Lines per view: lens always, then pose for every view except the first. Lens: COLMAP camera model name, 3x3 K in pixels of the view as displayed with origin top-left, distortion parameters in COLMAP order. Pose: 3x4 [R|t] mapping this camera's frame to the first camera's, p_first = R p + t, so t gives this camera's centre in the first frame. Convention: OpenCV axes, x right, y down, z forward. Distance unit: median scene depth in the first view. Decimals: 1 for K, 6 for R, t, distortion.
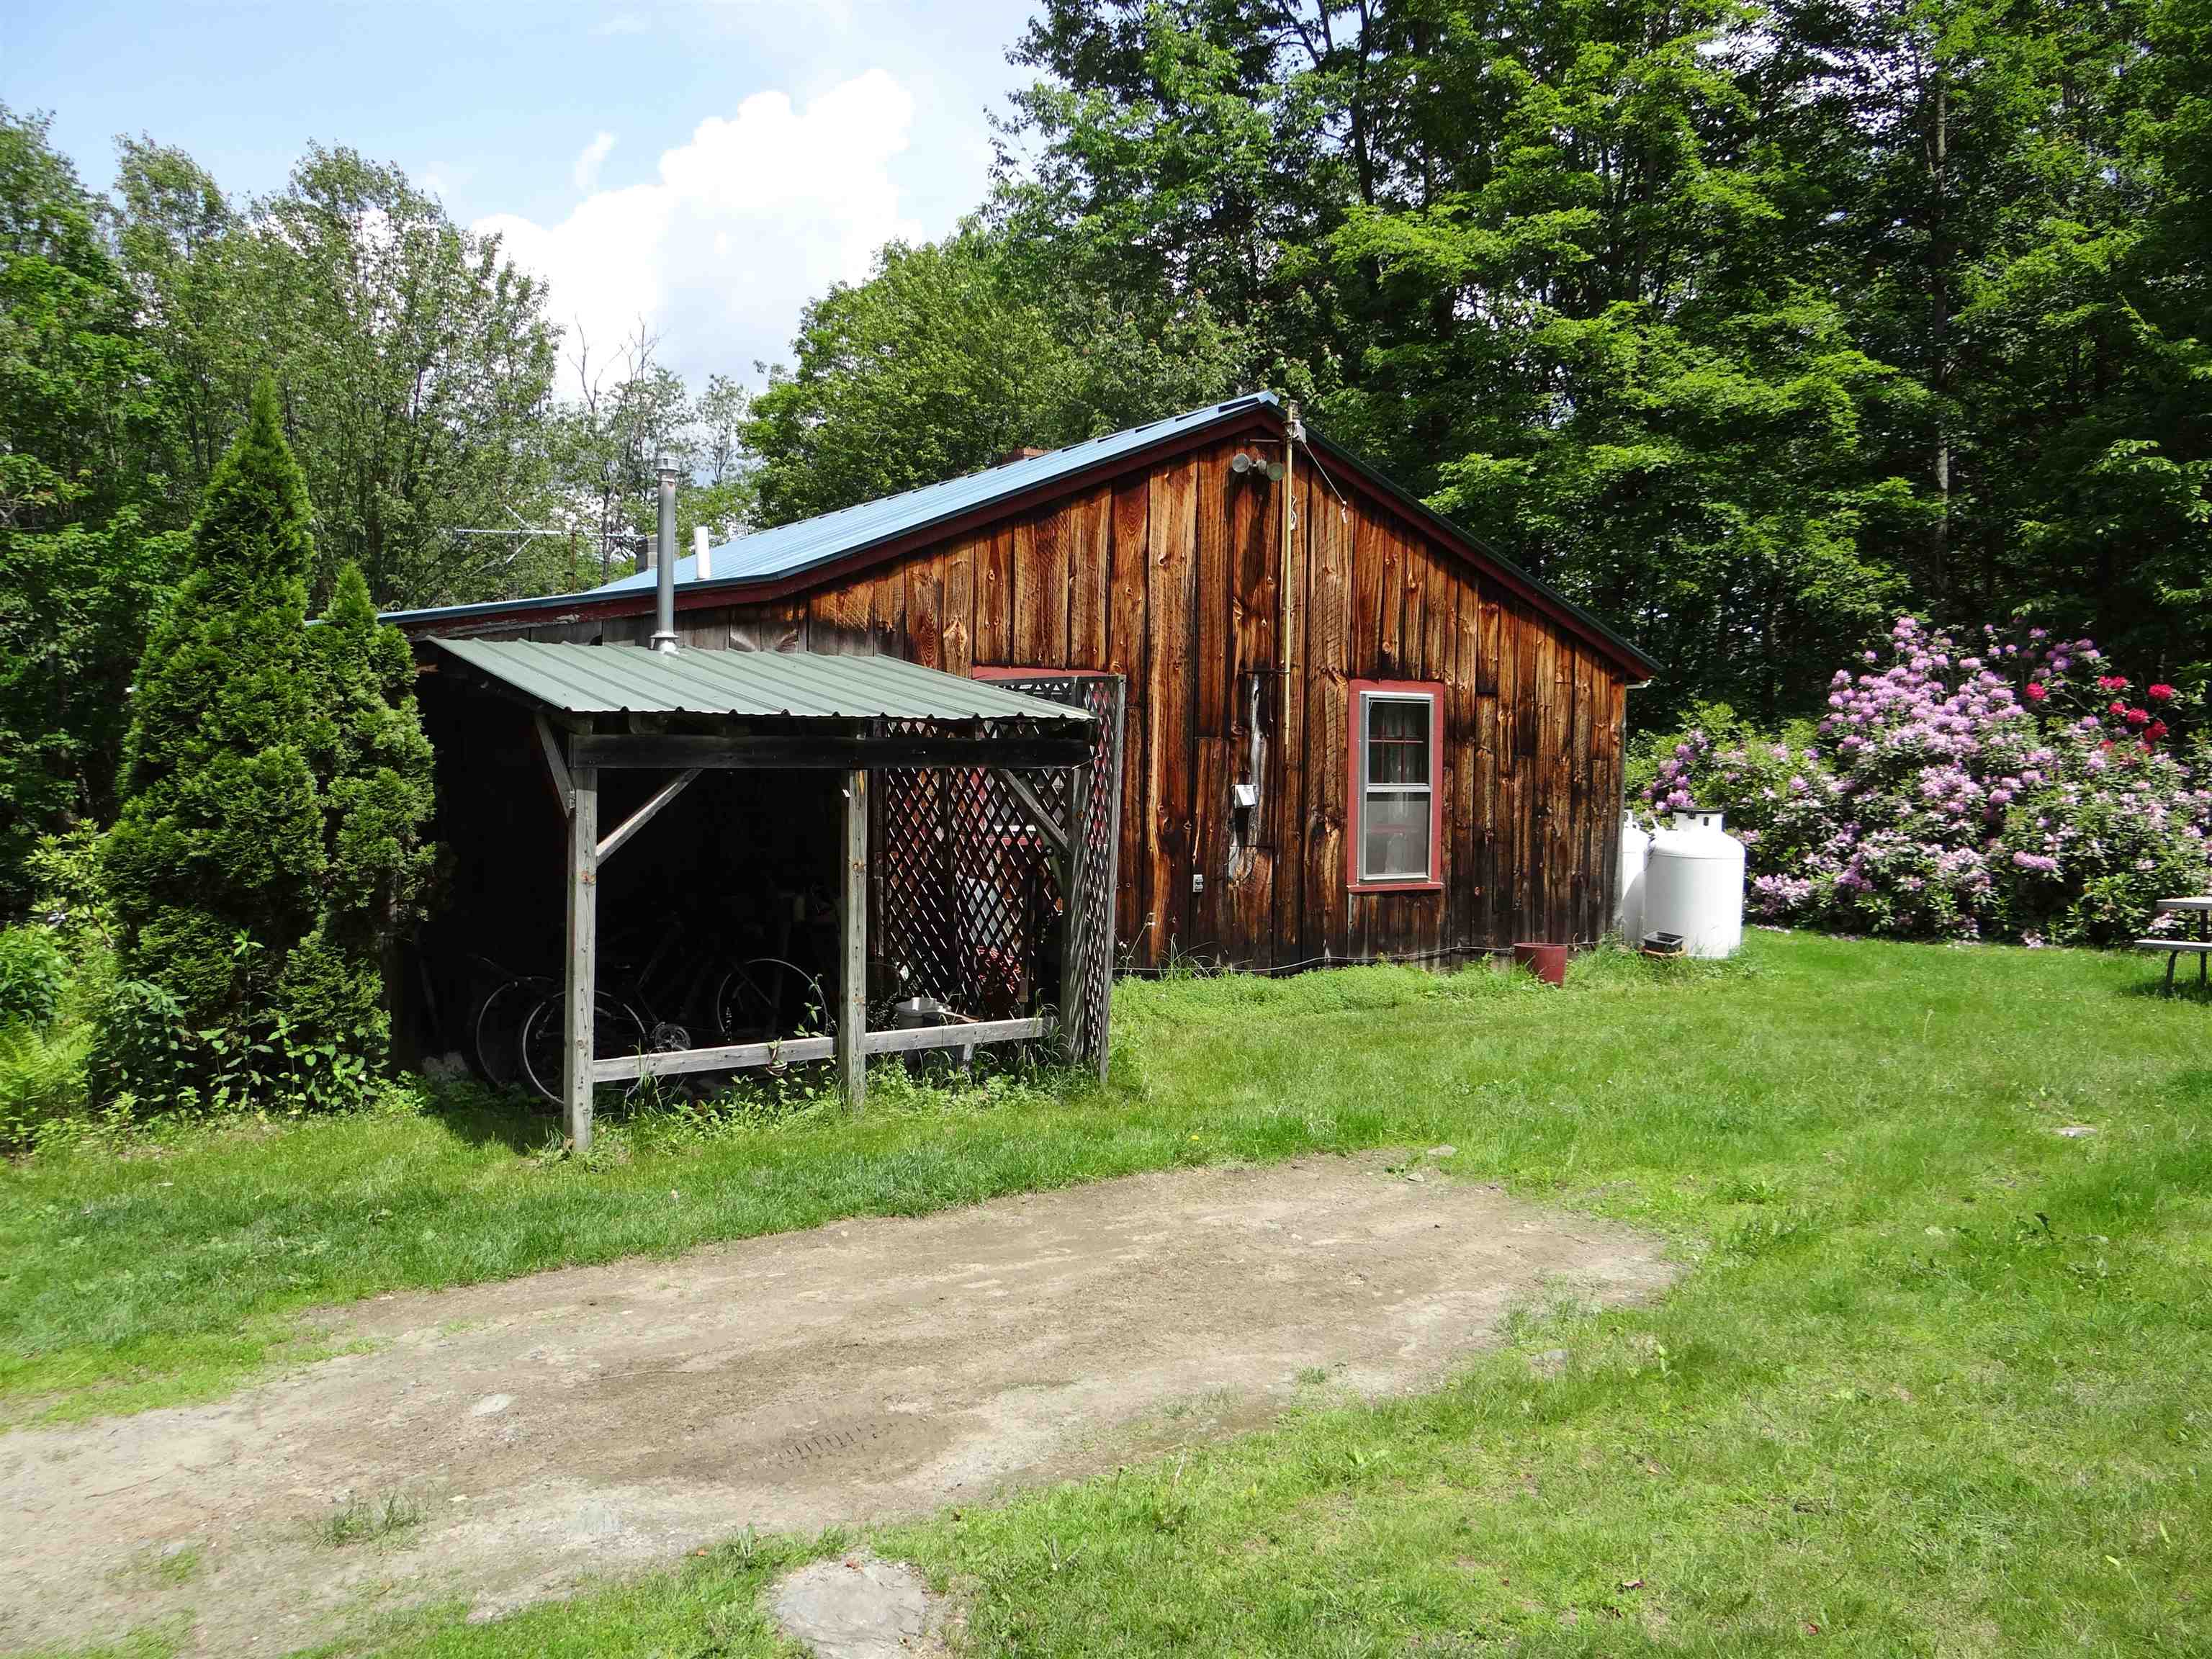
lens RADIAL K [[1732.4, 0, 1110.8], [0, 1732.4, 787.0], [0, 0, 1]] dist [-0.040588, 0.000288]
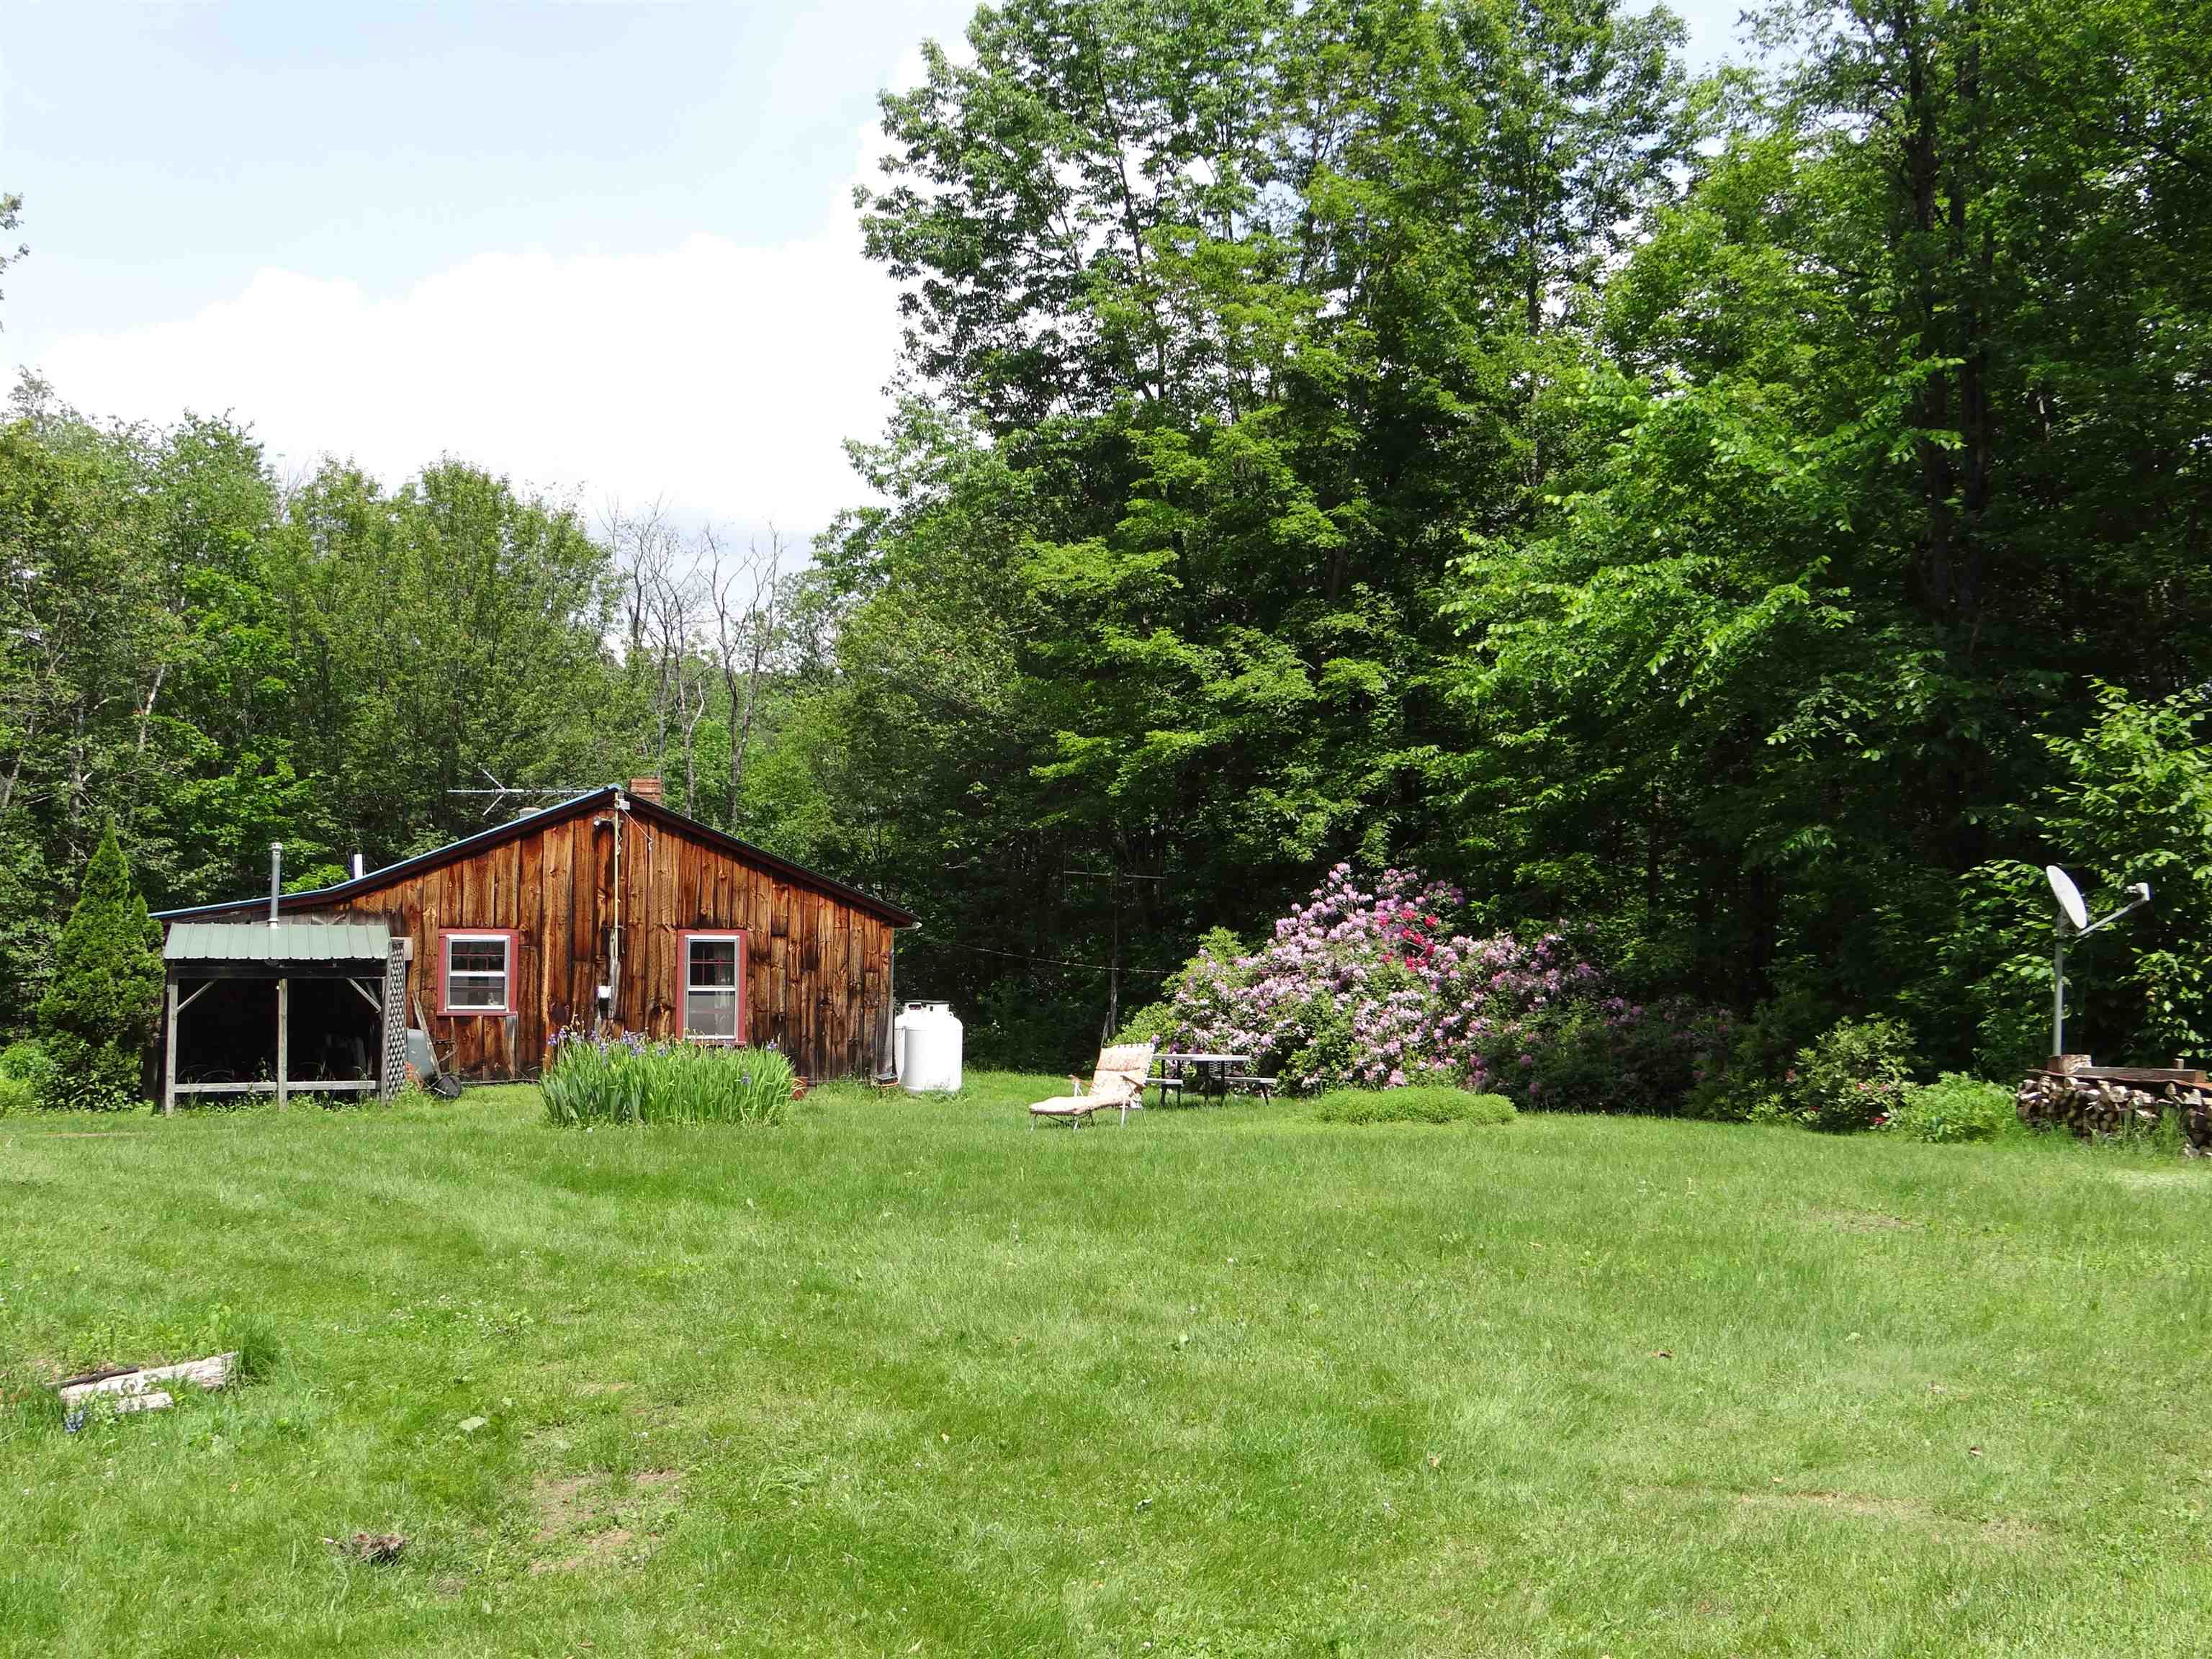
lens RADIAL K [[2502.5, 0, 1102.7], [0, 2502.5, 717.9], [0, 0, 1]] dist [0.005622, -0.038915]
pose [[0.961107, -0.023497, -0.275176, 1.427867], [-0.006328, 0.994239, -0.106999, -0.003935], [0.276105, 0.104579, 0.955421, -1.581127]]
